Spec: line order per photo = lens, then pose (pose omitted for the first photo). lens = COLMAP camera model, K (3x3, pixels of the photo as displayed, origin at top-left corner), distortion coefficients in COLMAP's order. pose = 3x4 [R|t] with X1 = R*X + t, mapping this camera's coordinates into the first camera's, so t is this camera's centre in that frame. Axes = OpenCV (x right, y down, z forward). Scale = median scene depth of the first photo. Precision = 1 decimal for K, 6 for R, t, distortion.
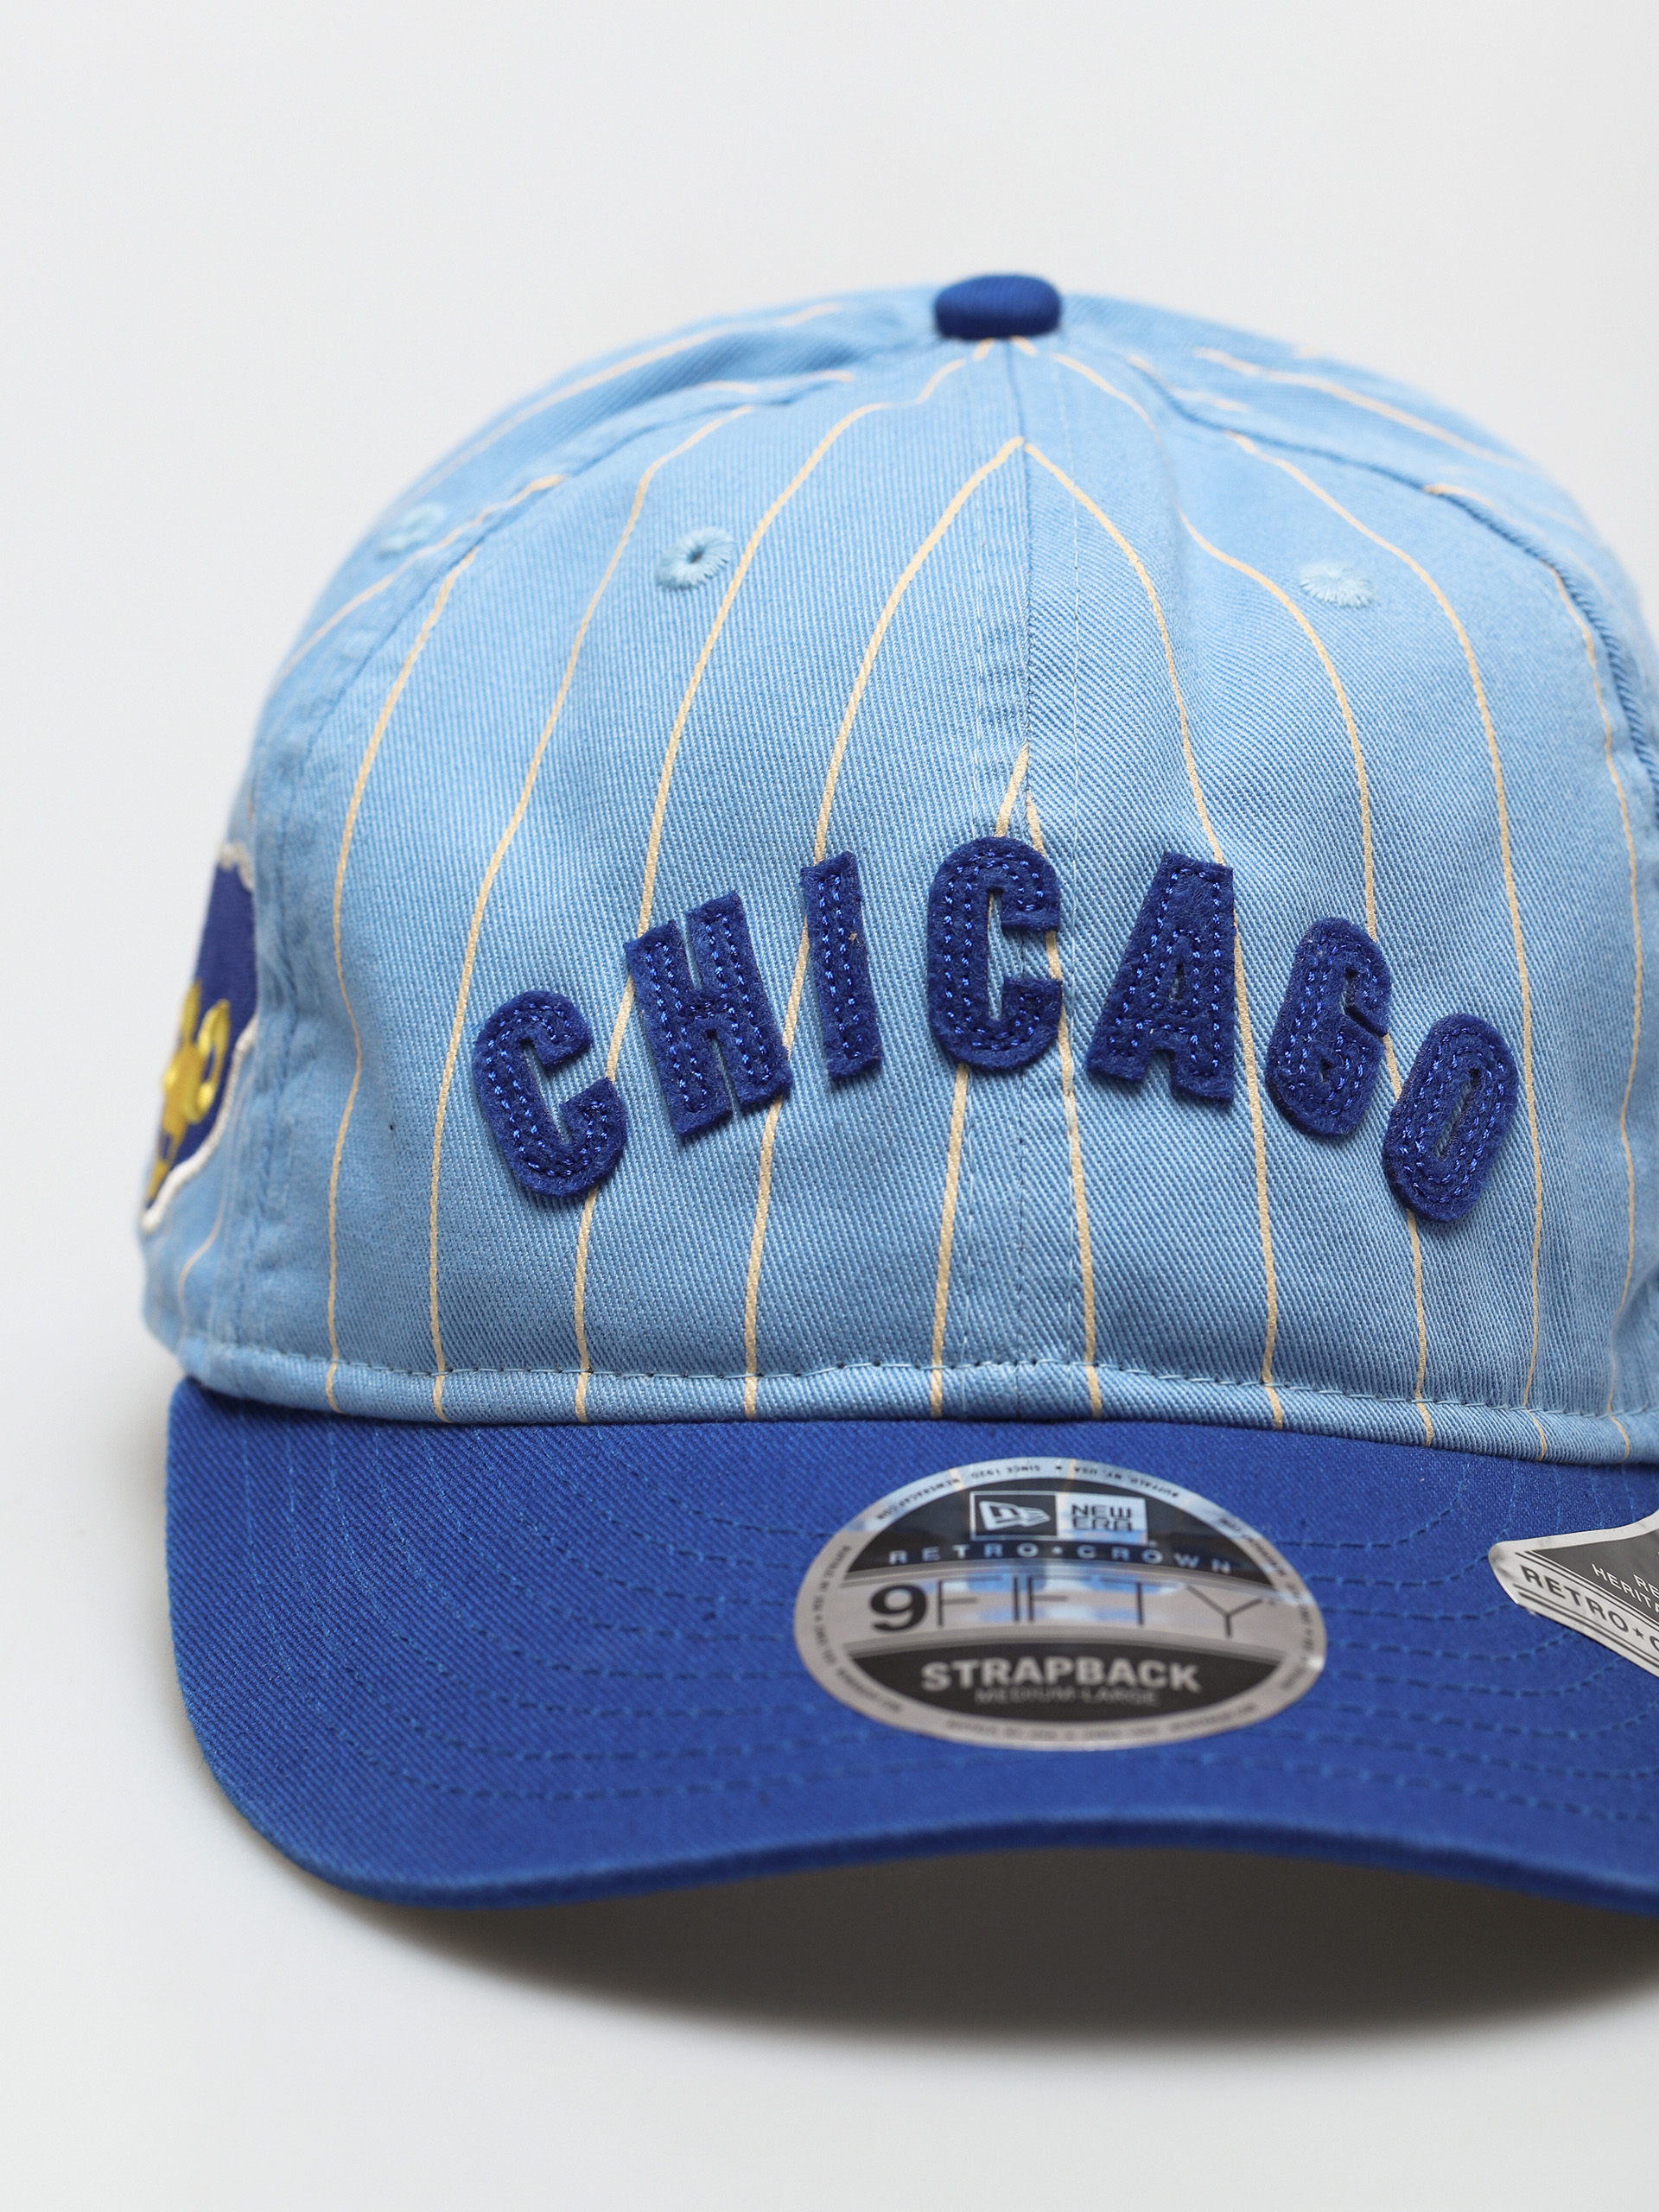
lens RADIAL K [[9237.5, 0, 834.1], [0, 9237.5, 1104.3], [0, 0, 1]] dist [0.238463, 0.000000]
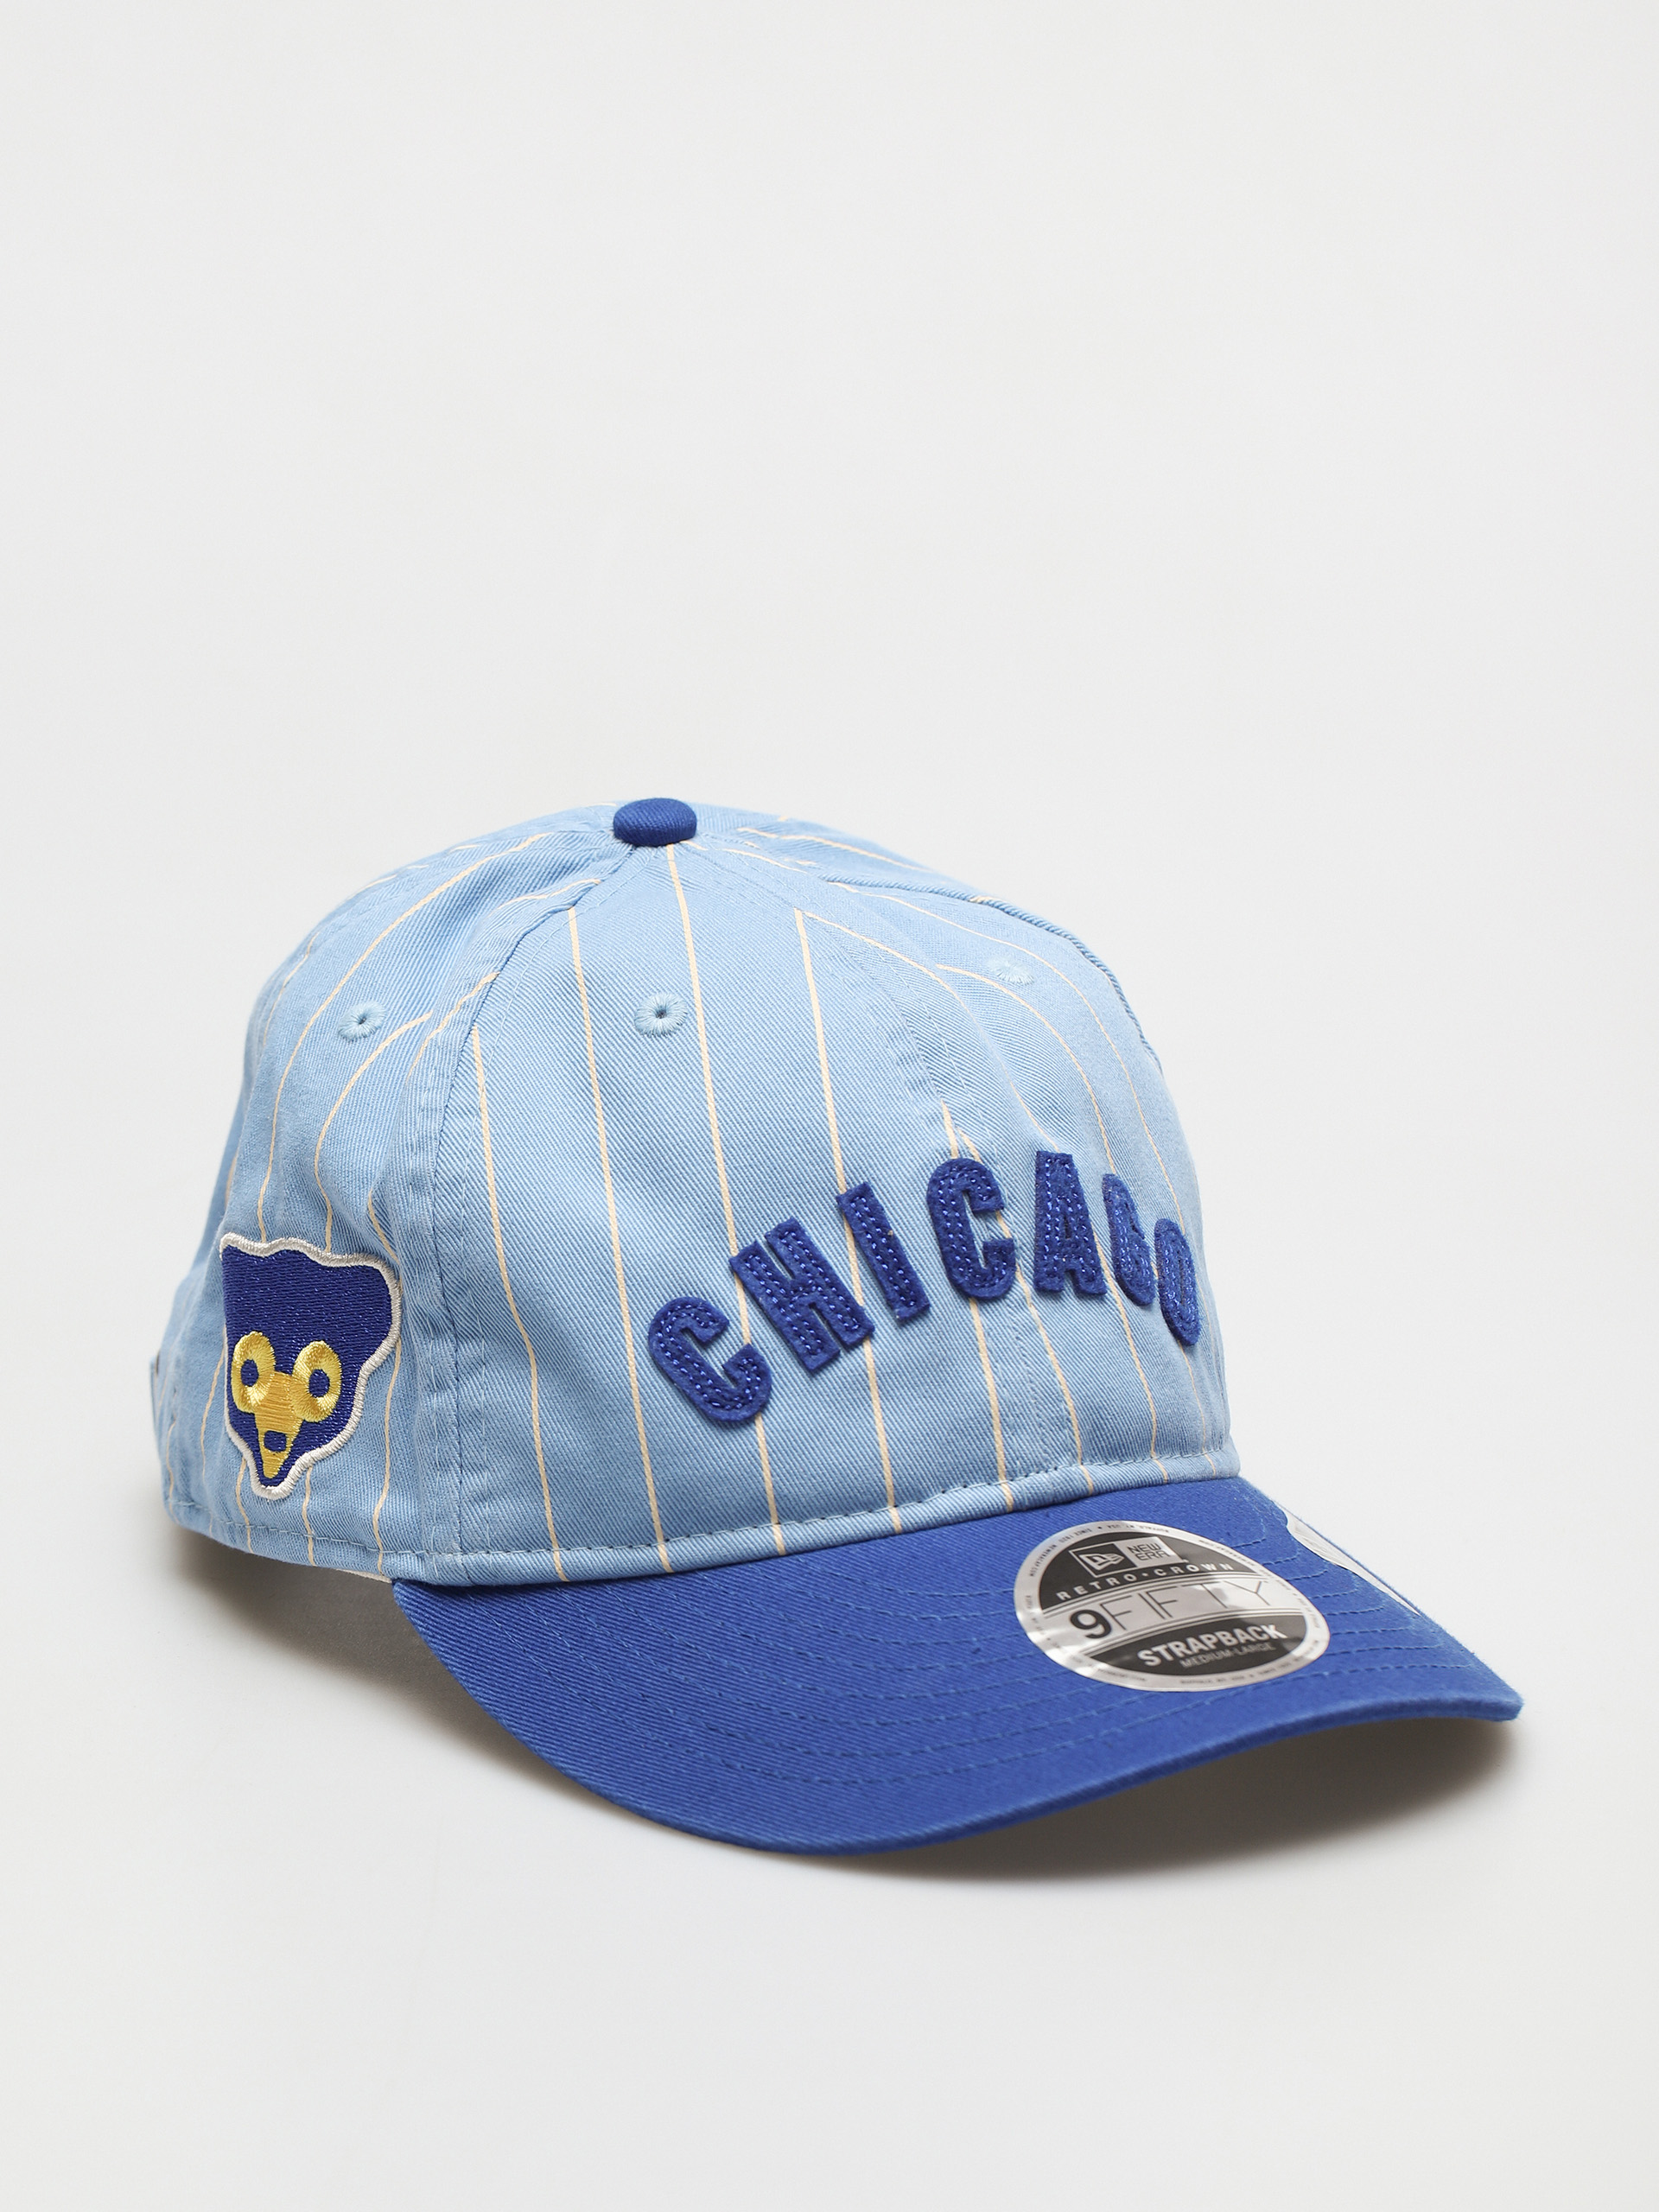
lens RADIAL K [[9284.9, 0, 826.2], [0, 9284.9, 1107.9], [0, 0, 1]] dist [0.209045, 0.000000]
pose [[0.875318, -0.155163, 0.457978, -0.753446], [0.152129, 0.987391, 0.043770, -0.113023], [-0.458995, 0.031359, 0.887885, -0.451385]]
